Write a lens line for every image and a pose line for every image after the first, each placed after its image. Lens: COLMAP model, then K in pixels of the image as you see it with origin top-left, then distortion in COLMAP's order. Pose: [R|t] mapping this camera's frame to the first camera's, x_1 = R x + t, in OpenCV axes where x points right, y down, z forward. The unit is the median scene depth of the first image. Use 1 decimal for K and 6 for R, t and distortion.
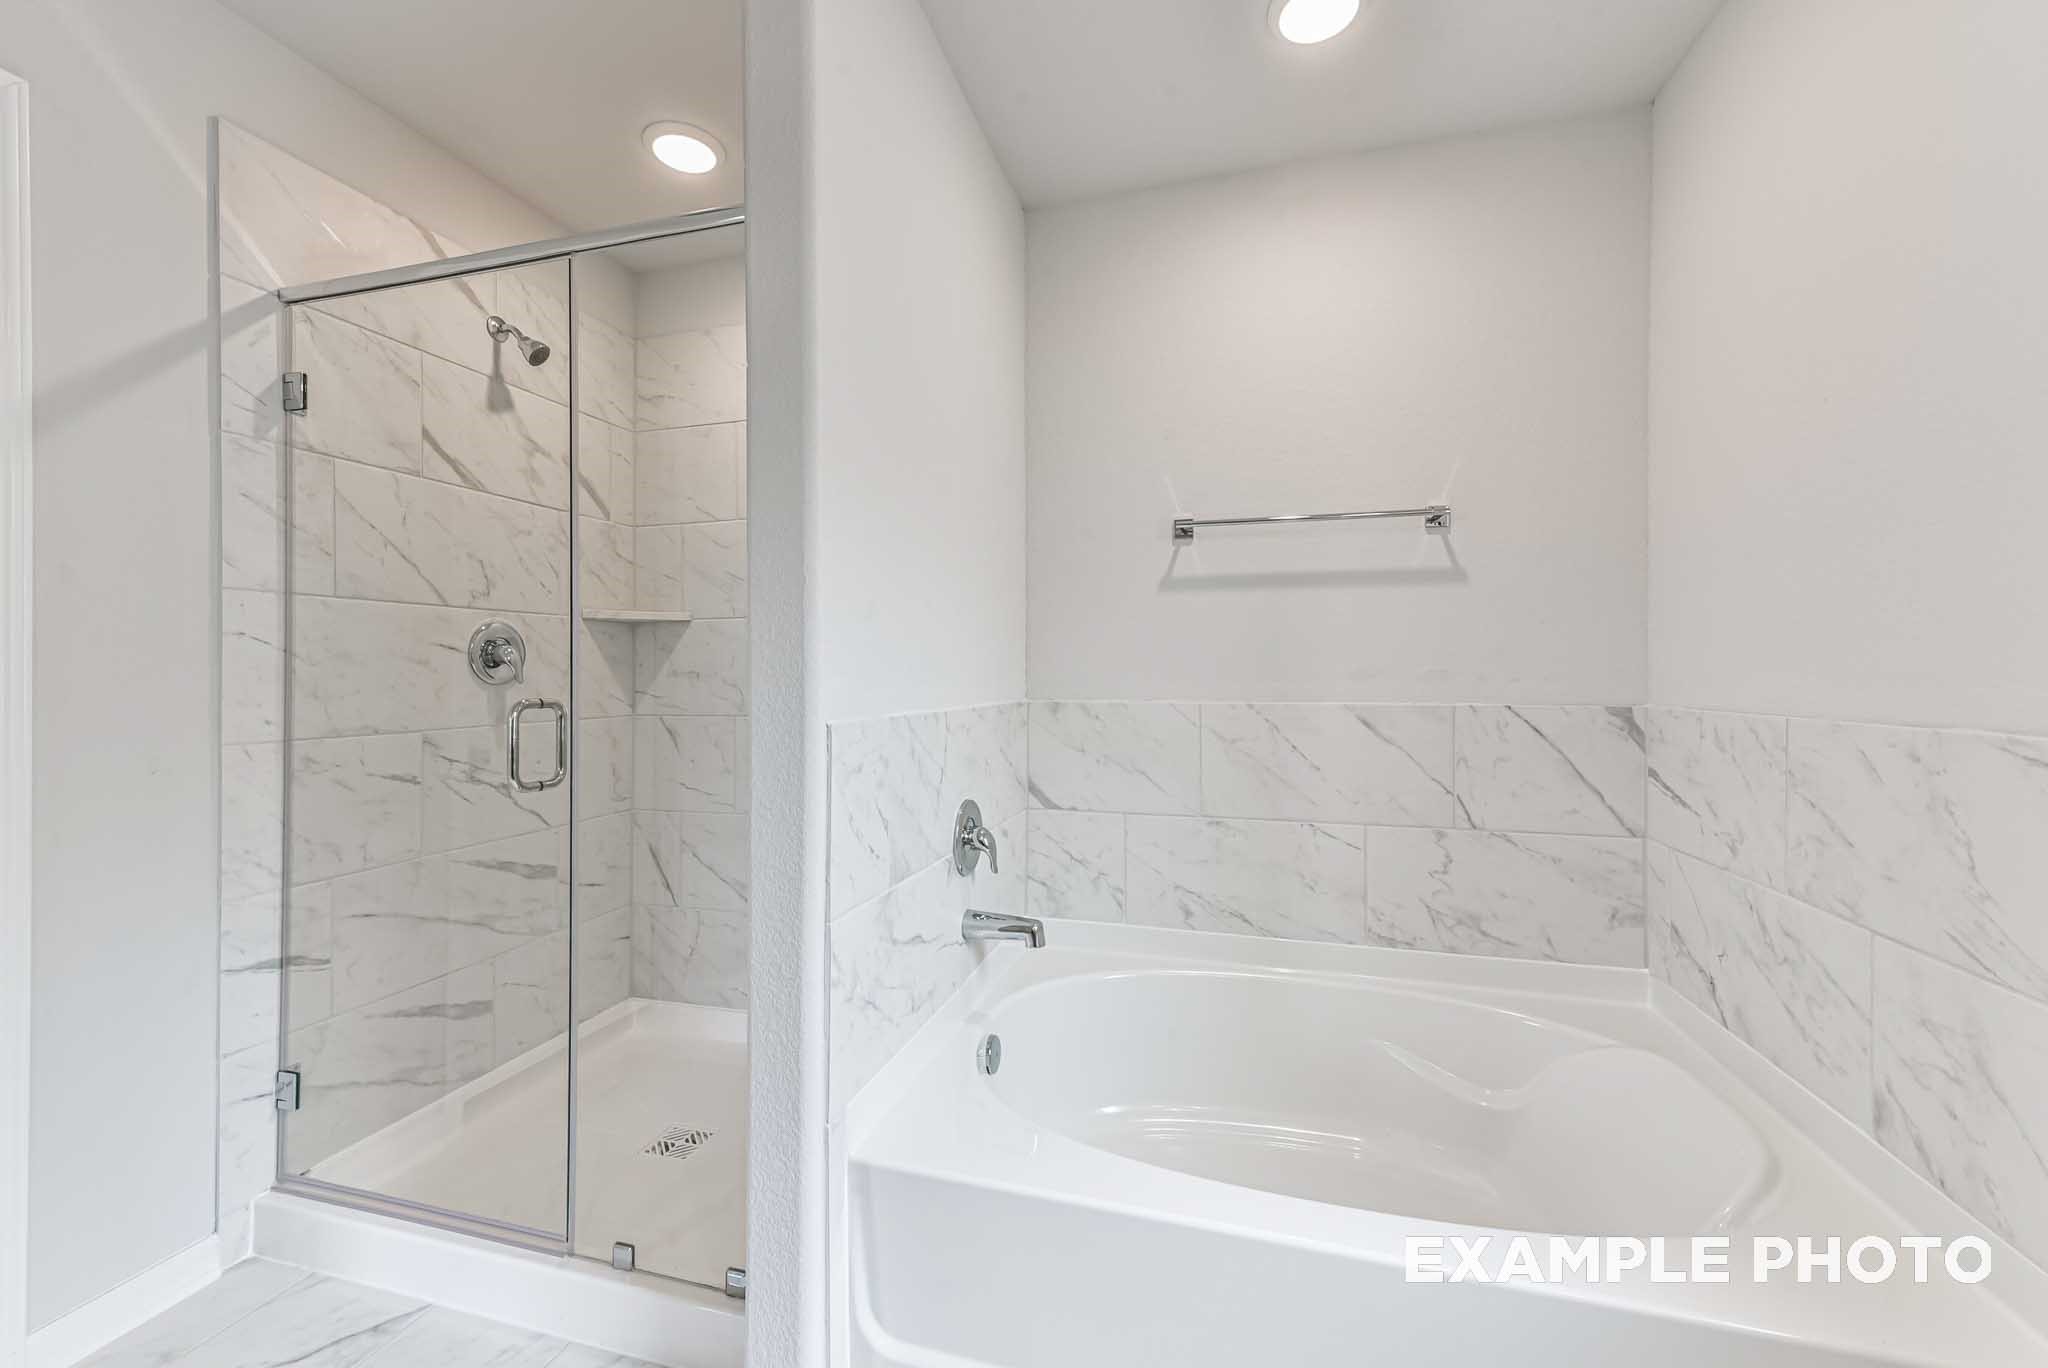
lens RADIAL K [[819.1, 0, 1016.1], [0, 819.1, 665.0], [0, 0, 1]] dist [0.008762, -0.000028]
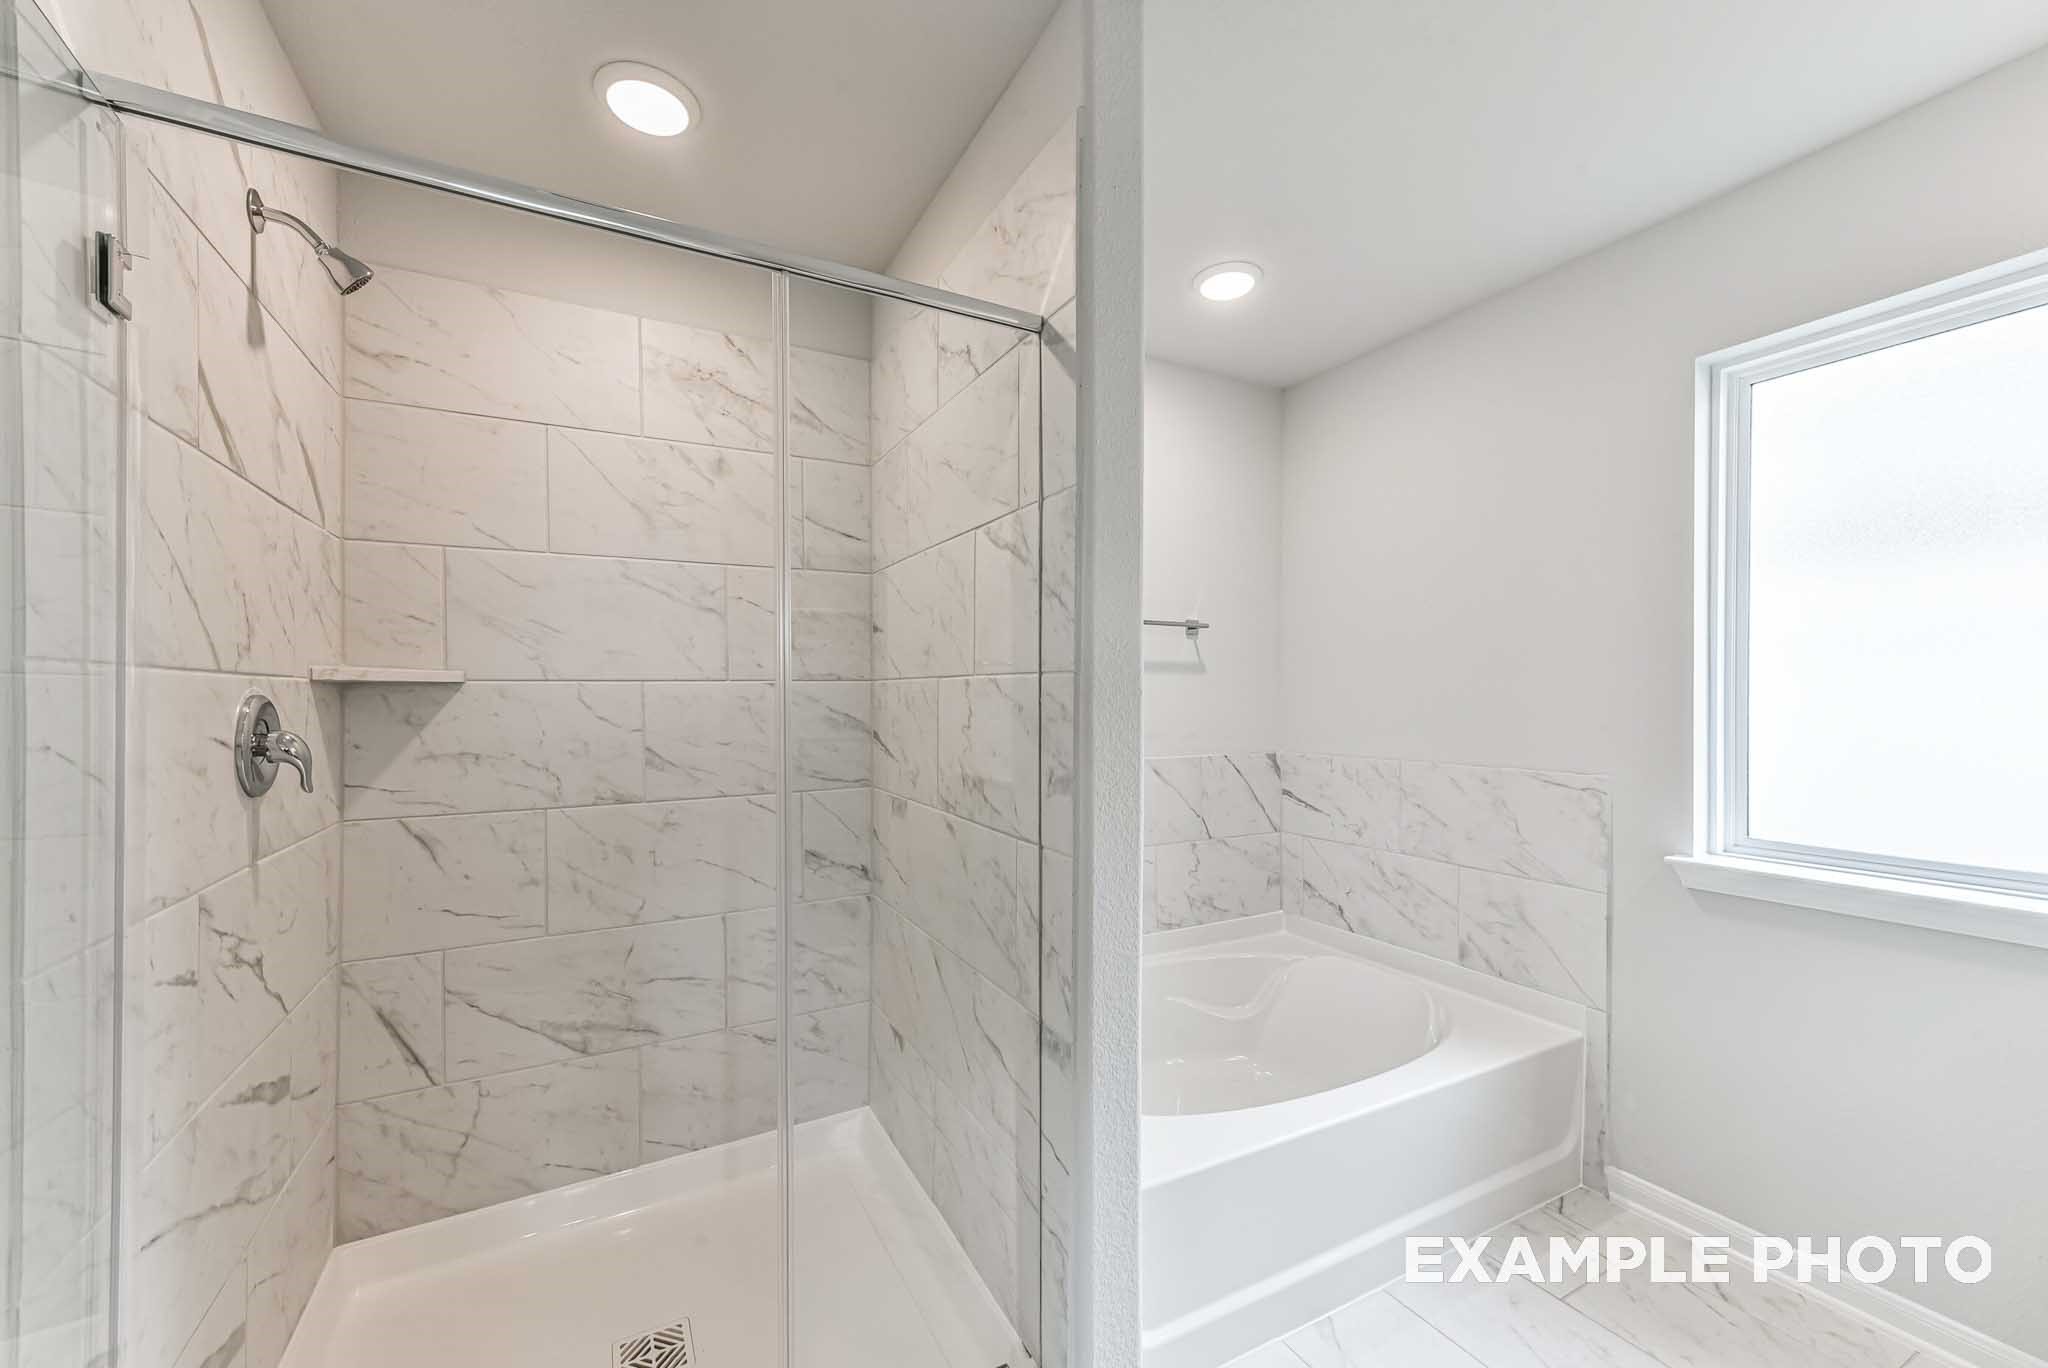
lens RADIAL K [[800.3, 0, 1021.9], [0, 800.3, 693.8], [0, 0, 1]] dist [0.009226, -0.000111]
pose [[0.717379, 0.004971, 0.696666, -0.701090], [-0.006042, 0.999981, -0.000913, -0.060516], [-0.696657, -0.003555, 0.717395, 0.194952]]
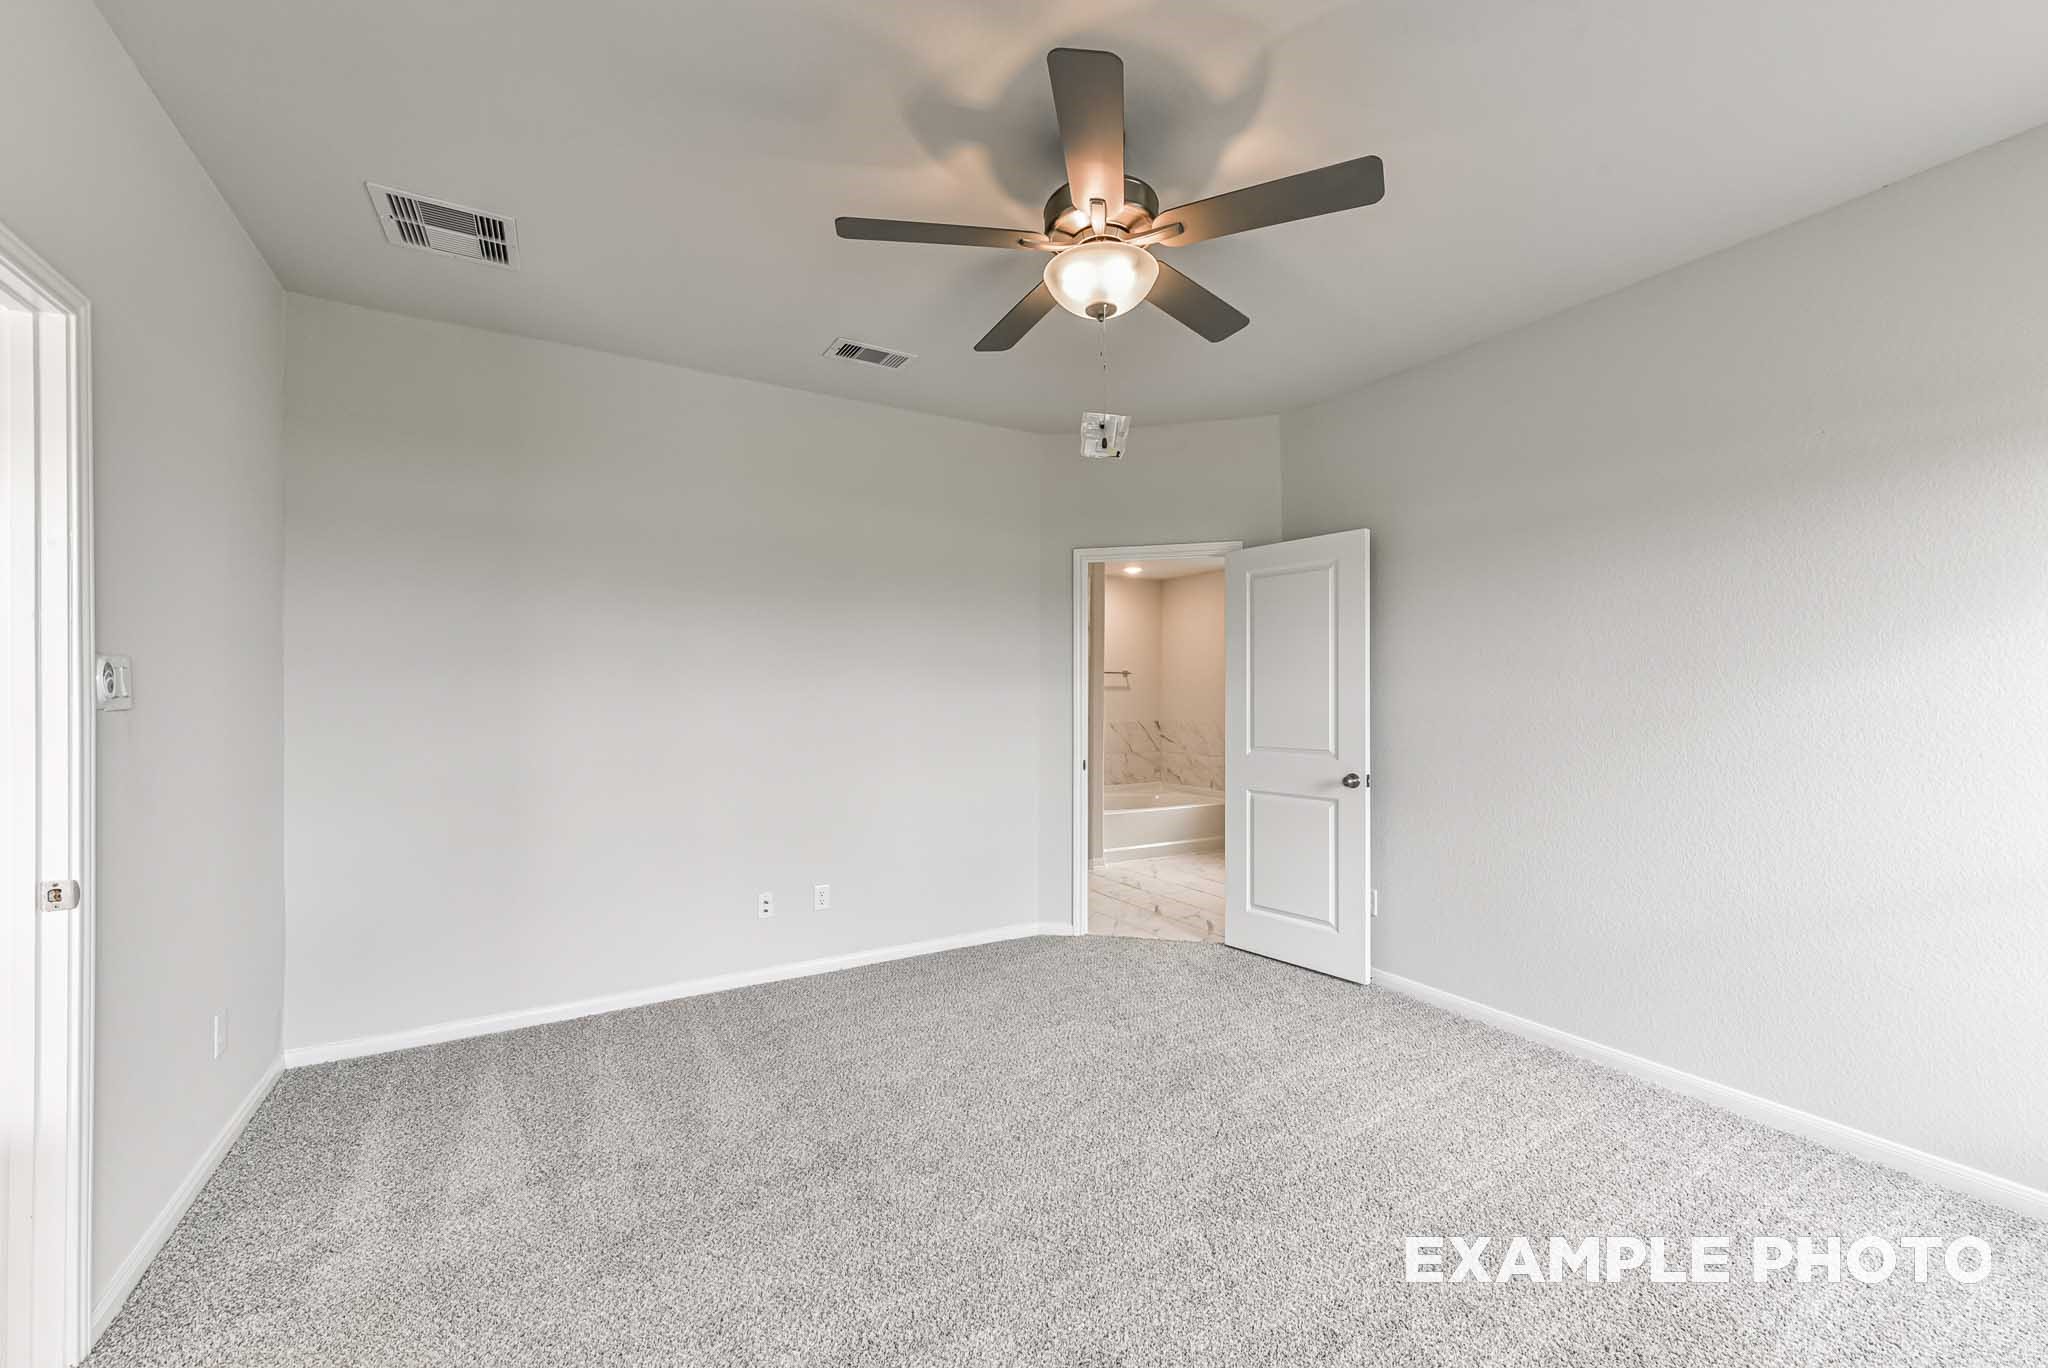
lens RADIAL K [[800.3, 0, 1021.9], [0, 800.3, 693.8], [0, 0, 1]] dist [0.009226, -0.000111]
pose [[0.699640, 0.002566, 0.714491, -2.588184], [-0.007429, 0.999966, 0.003684, -0.094687], [-0.714457, -0.007886, 0.699635, -1.331935]]
